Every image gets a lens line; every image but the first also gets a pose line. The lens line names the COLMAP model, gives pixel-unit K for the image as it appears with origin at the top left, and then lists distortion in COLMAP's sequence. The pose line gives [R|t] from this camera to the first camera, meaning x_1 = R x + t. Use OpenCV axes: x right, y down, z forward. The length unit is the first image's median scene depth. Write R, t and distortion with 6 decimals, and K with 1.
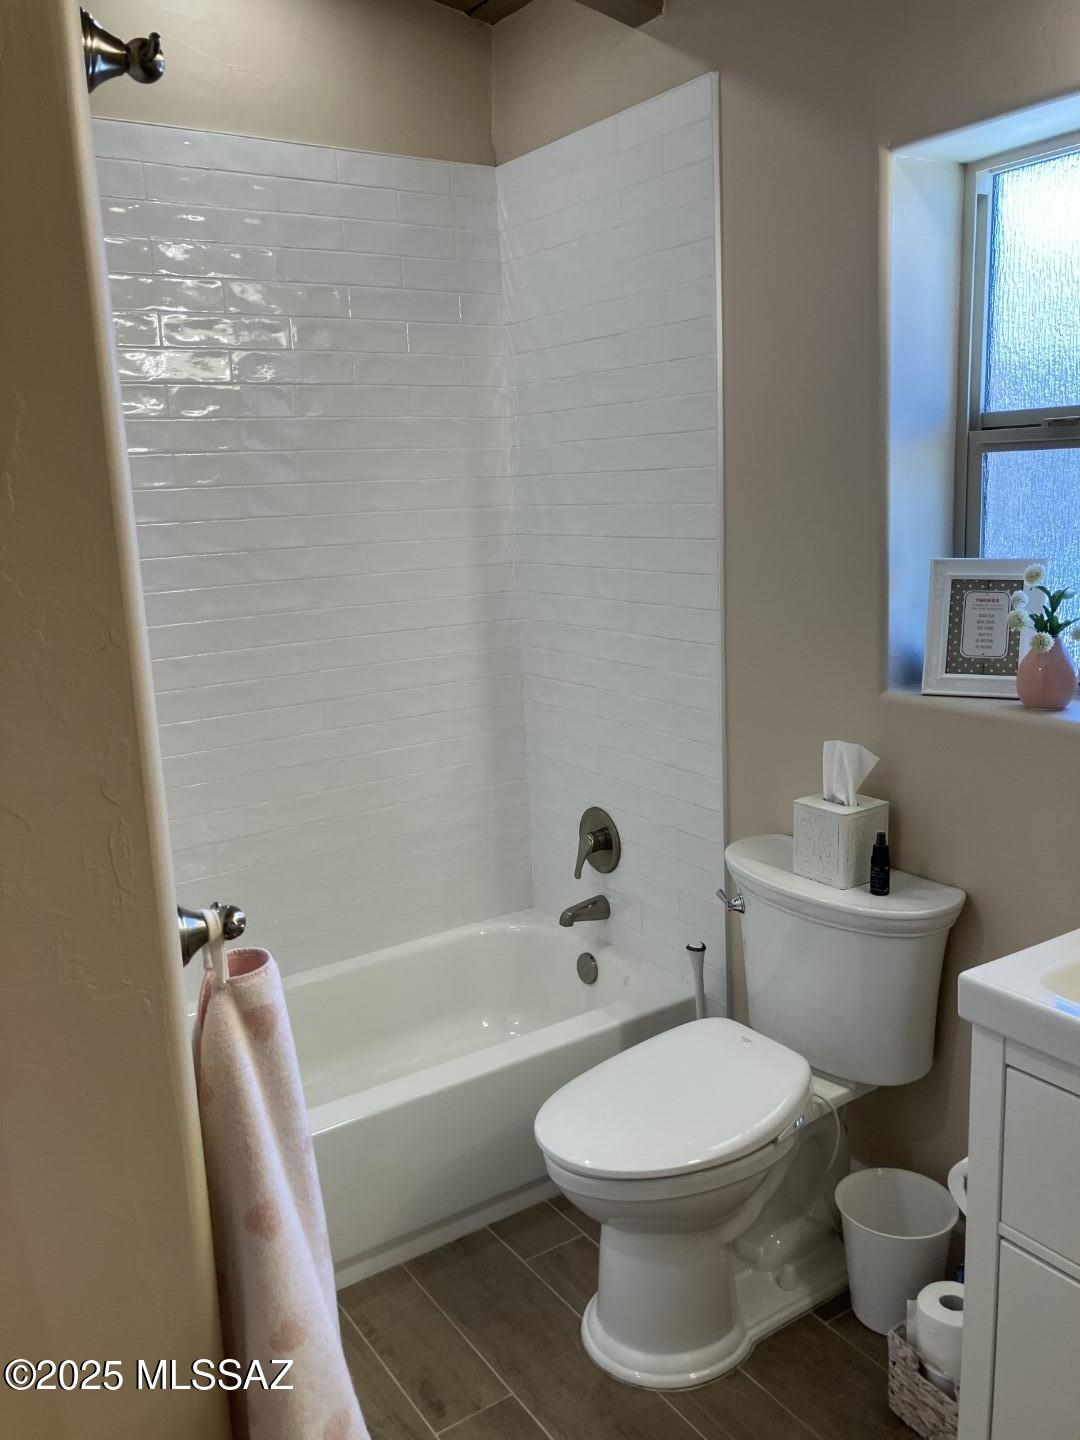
lens RADIAL K [[1164.2, 0, 540.0], [0, 1164.2, 720.0], [0, 0, 1]] dist [0.005398, 0.006509]
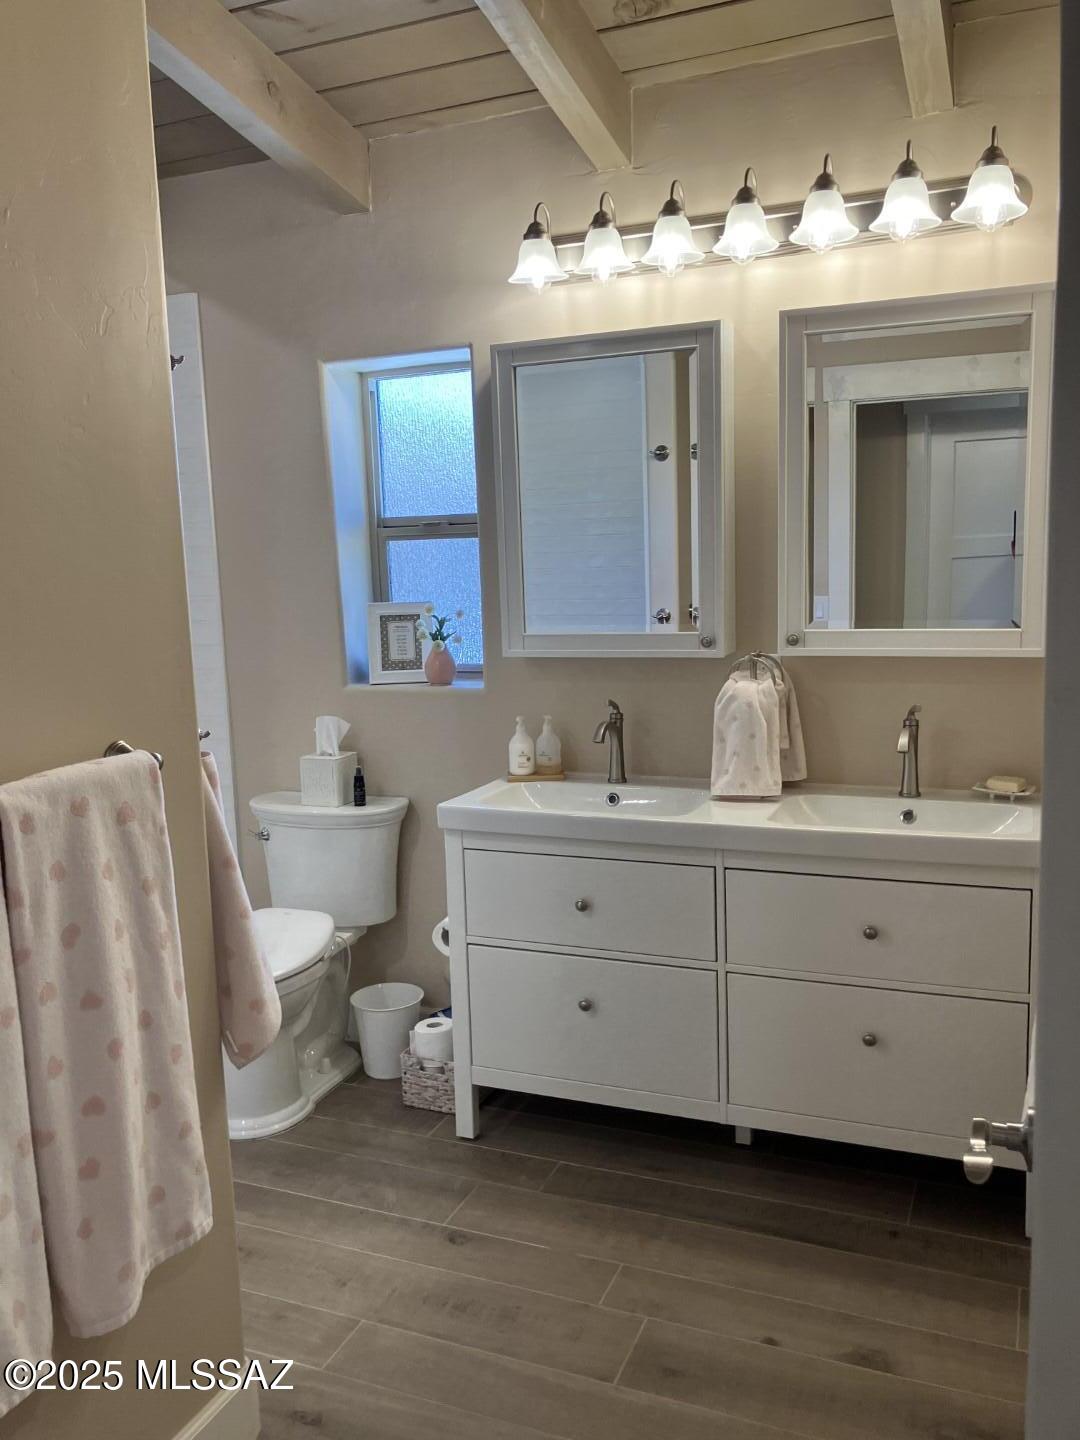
lens RADIAL K [[1164.2, 0, 540.0], [0, 1164.2, 720.0], [0, 0, 1]] dist [0.005398, 0.006509]
pose [[0.827935, -0.062062, 0.557379, -0.397186], [0.108183, 0.992866, -0.050144, 0.137354], [-0.550290, 0.101815, 0.828743, -0.495481]]
